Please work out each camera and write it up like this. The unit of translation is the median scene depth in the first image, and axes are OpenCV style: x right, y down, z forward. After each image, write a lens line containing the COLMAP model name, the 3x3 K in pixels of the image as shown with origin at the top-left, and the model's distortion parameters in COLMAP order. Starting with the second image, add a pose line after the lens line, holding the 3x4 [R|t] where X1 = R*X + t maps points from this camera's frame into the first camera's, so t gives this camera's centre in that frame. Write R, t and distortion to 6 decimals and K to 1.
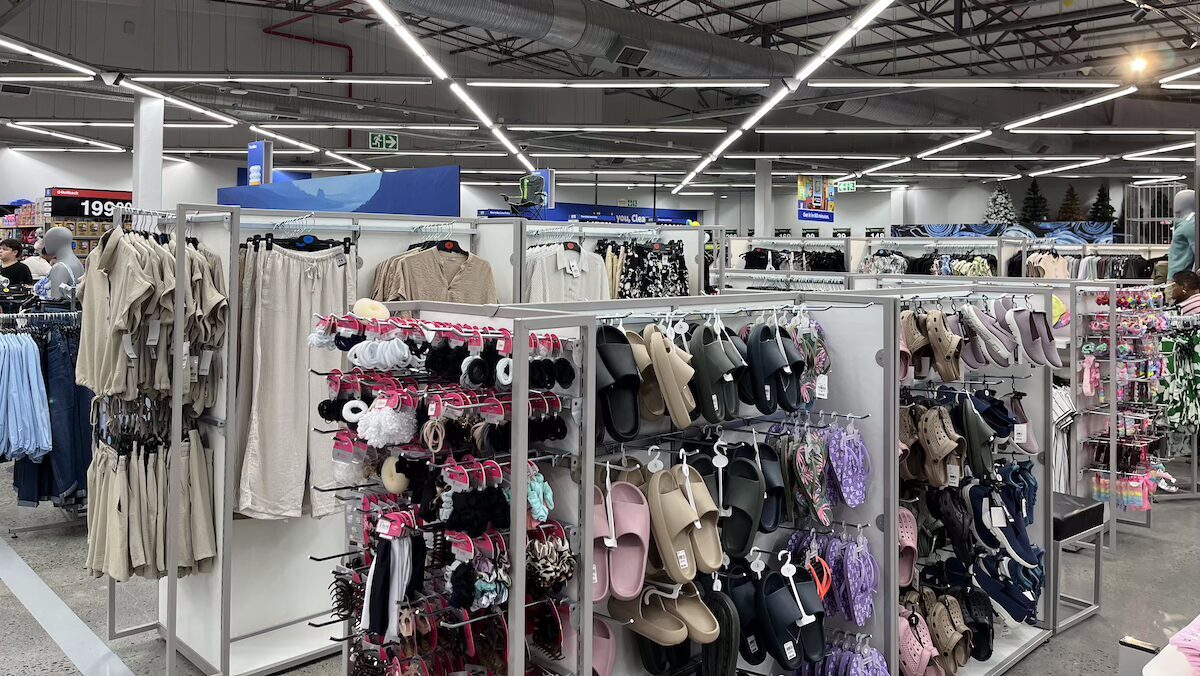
lens RADIAL K [[910.1, 0, 600.0], [0, 910.1, 338.0], [0, 0, 1]] dist [0.003645, -0.000674]
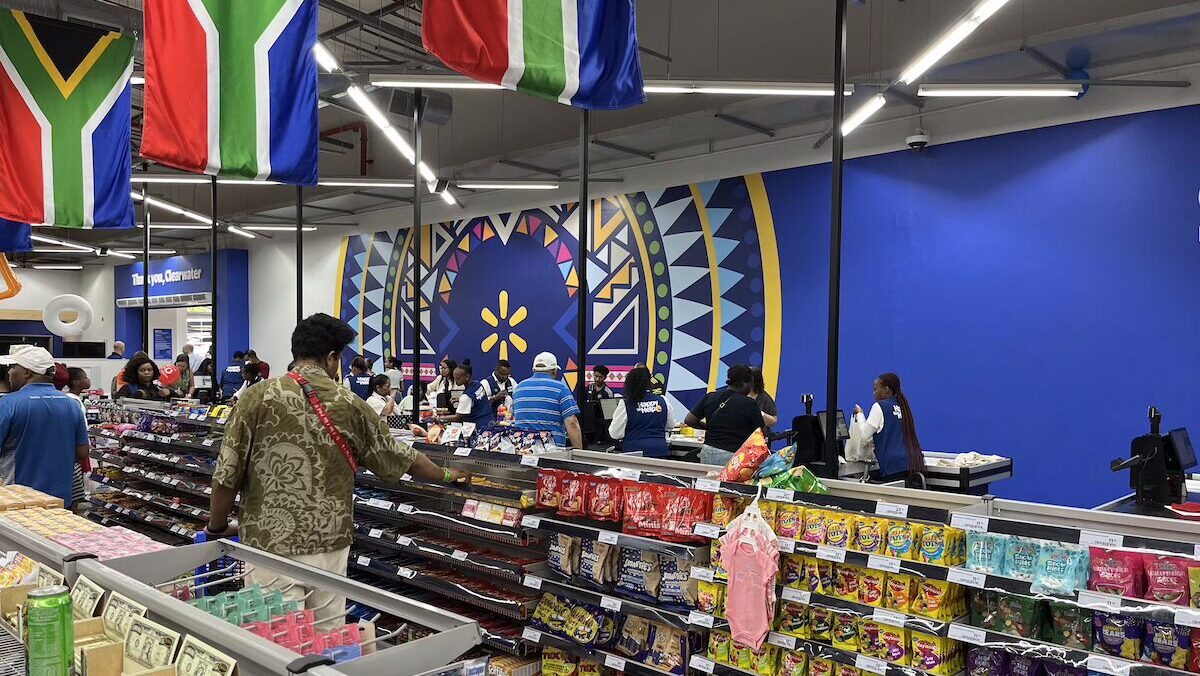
lens RADIAL K [[910.1, 0, 600.0], [0, 910.1, 338.0], [0, 0, 1]] dist [0.003645, -0.000674]
pose [[0.999970, -0.002733, 0.007247, 0.002685], [0.003536, 0.993557, -0.113281, -0.039021], [-0.006891, 0.113304, 0.993537, 0.399109]]
